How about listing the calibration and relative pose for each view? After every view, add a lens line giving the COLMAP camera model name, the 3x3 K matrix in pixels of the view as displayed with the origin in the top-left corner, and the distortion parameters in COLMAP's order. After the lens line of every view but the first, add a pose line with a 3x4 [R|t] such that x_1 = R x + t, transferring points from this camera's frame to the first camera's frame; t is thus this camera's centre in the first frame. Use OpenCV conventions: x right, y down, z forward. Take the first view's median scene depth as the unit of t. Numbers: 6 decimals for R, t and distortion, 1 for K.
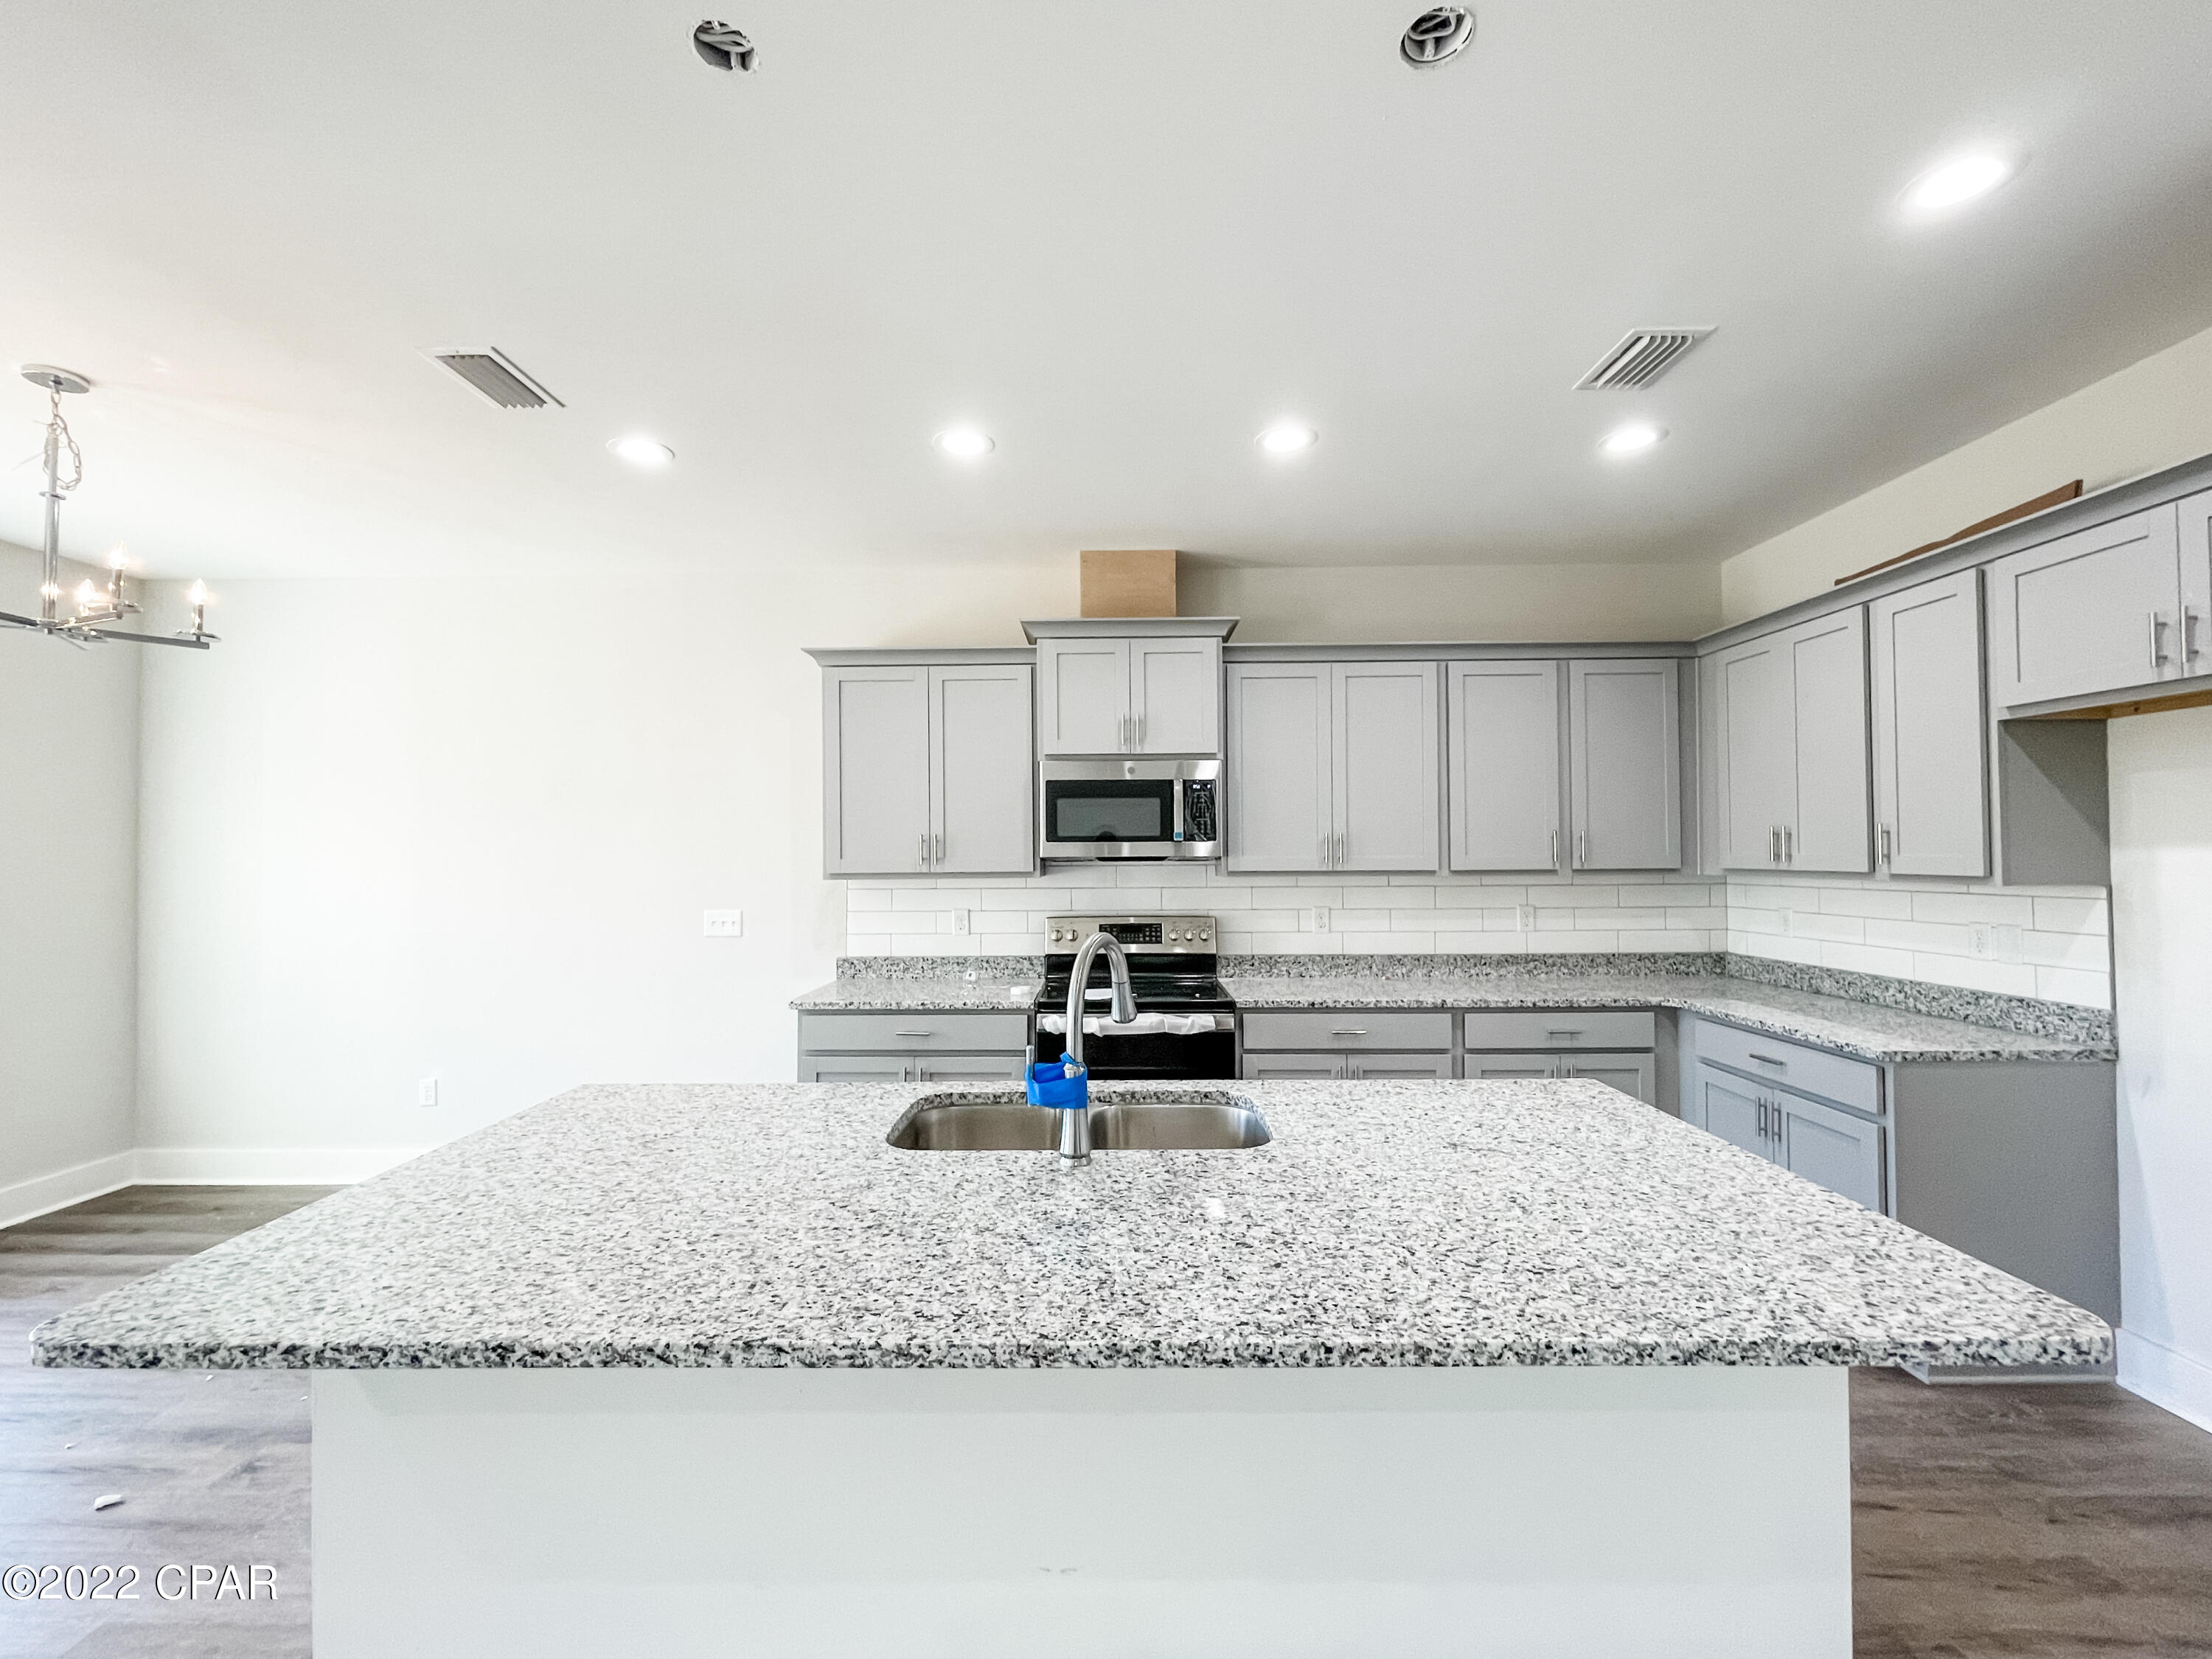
lens RADIAL K [[899.5, 0, 1105.6], [0, 899.5, 837.1], [0, 0, 1]] dist [0.001109, 0.000178]
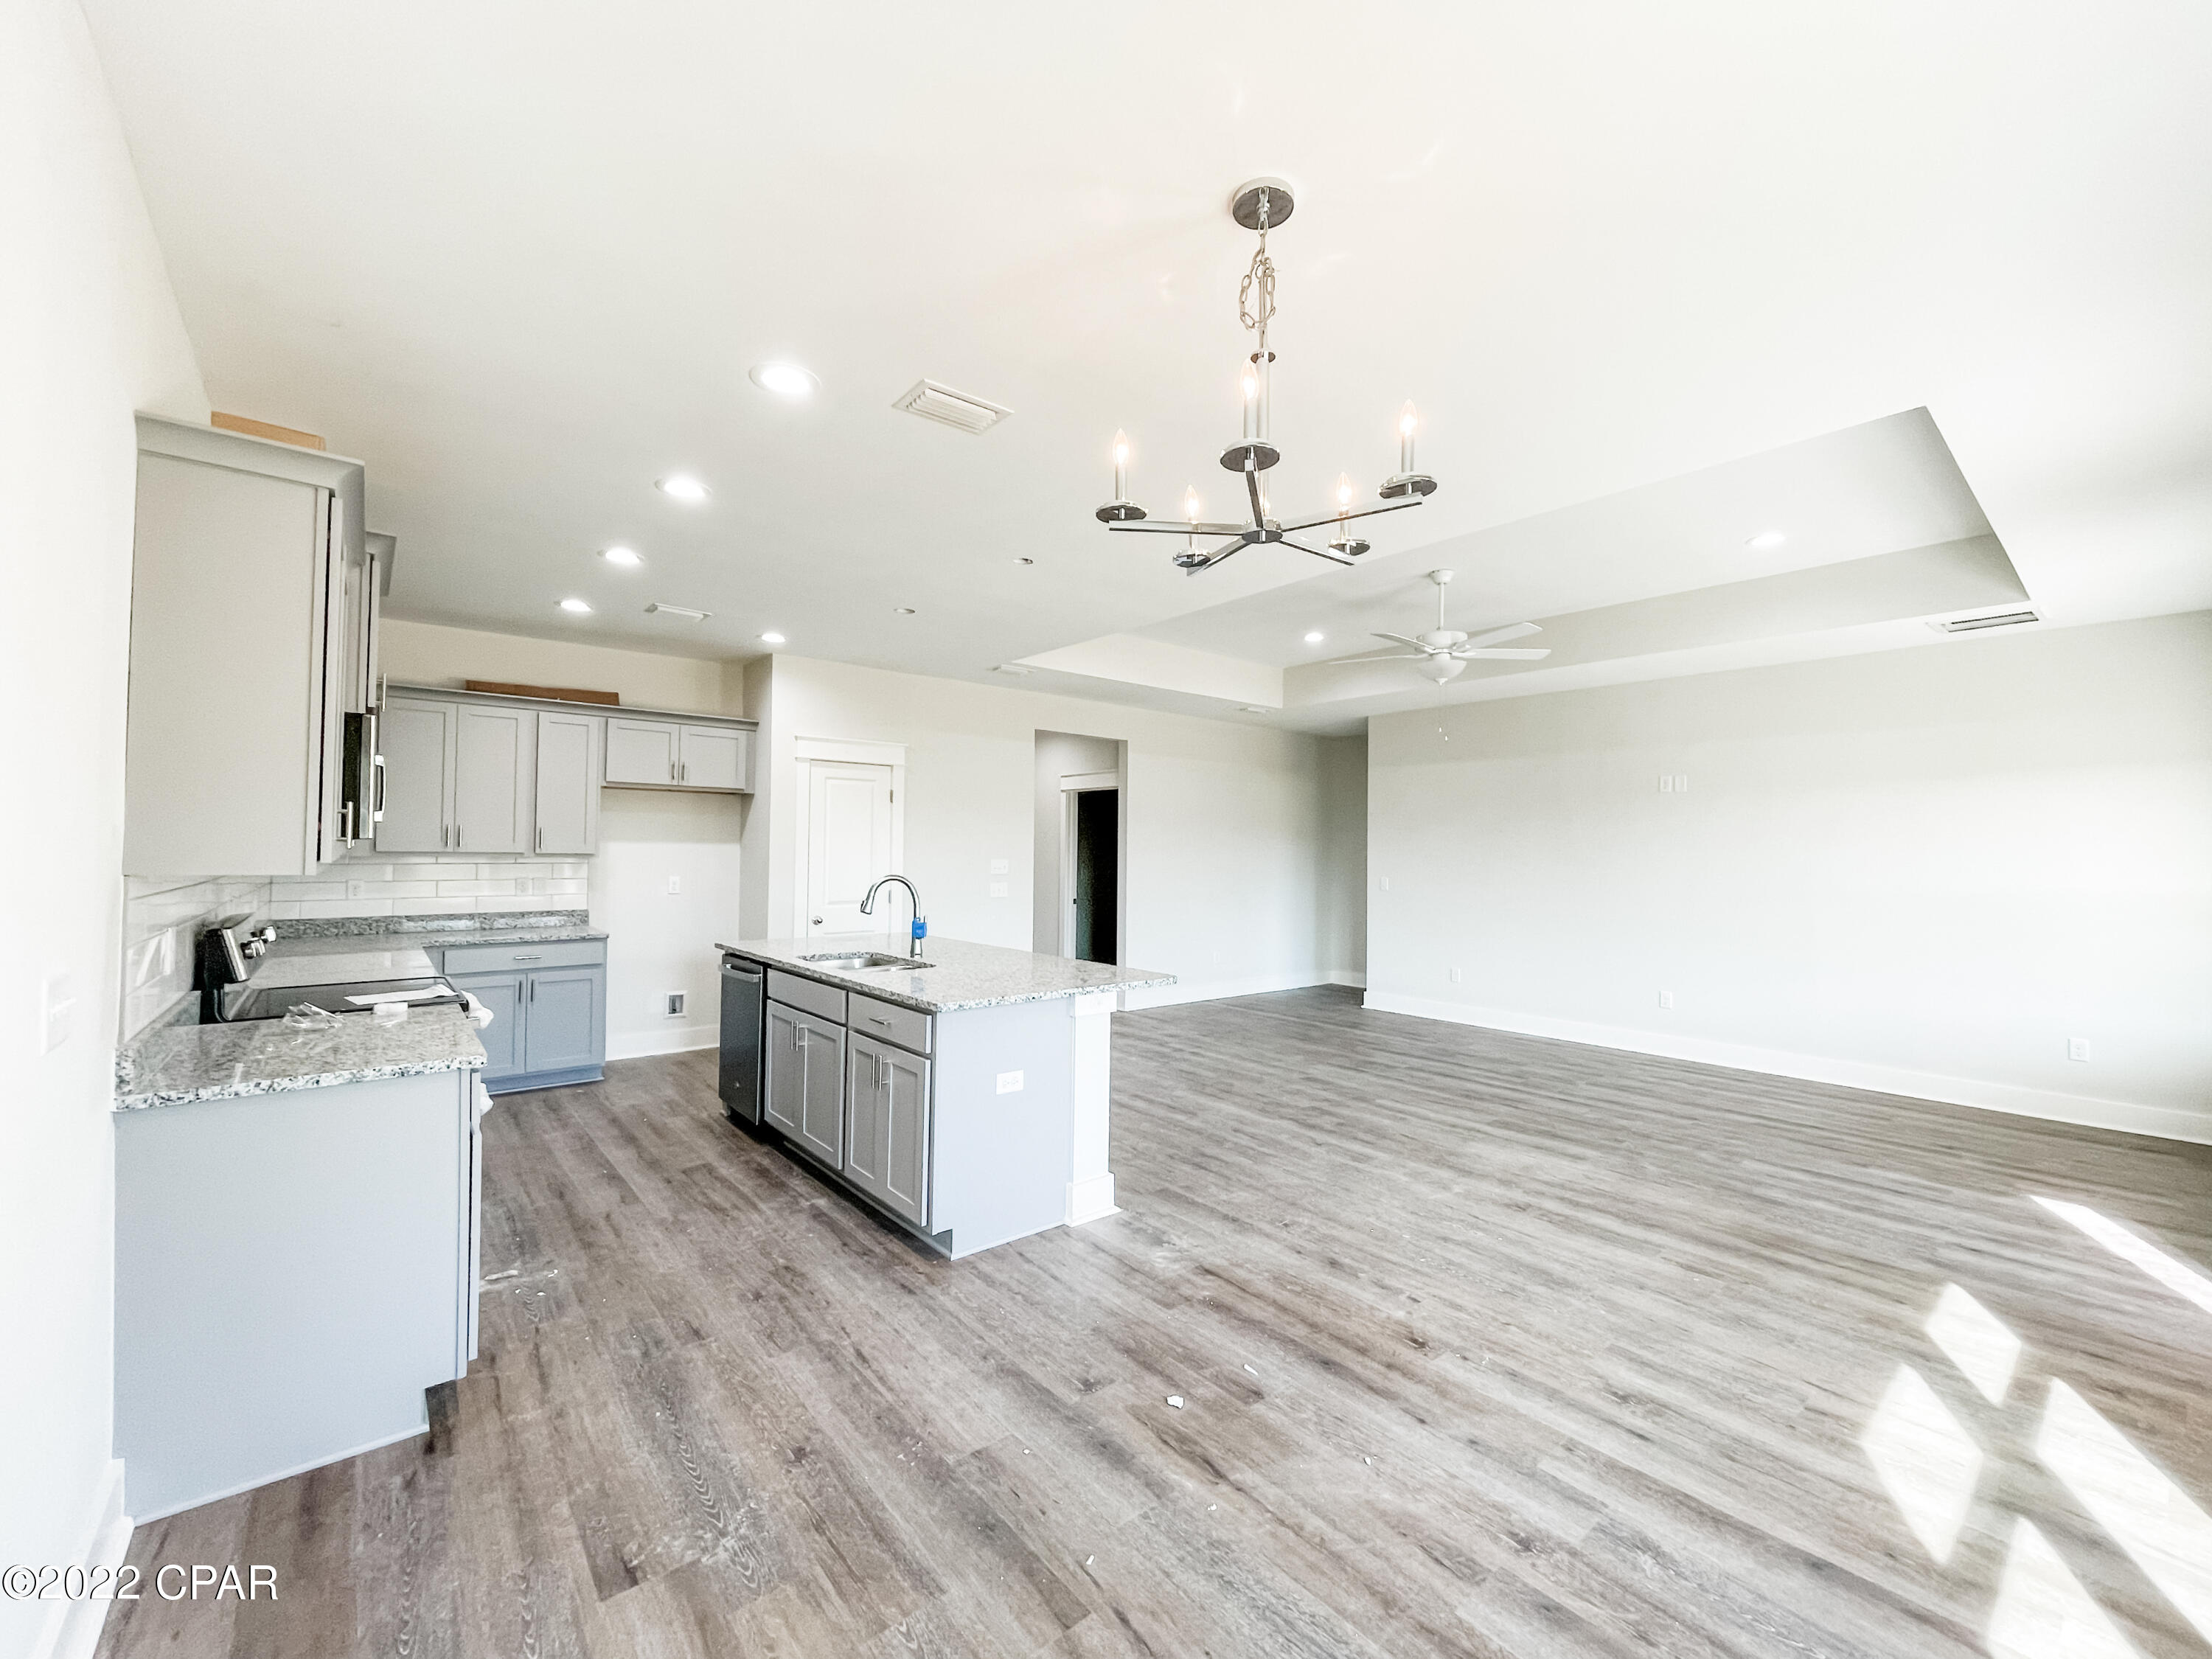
lens RADIAL K [[896.7, 0, 1113.2], [0, 896.7, 831.9], [0, 0, 1]] dist [0.000382, 0.004595]
pose [[-0.658414, 0.015932, 0.752488, -1.159989], [-0.021238, 0.998985, -0.039734, 0.037306], [-0.752356, -0.042143, -0.657407, 1.101714]]
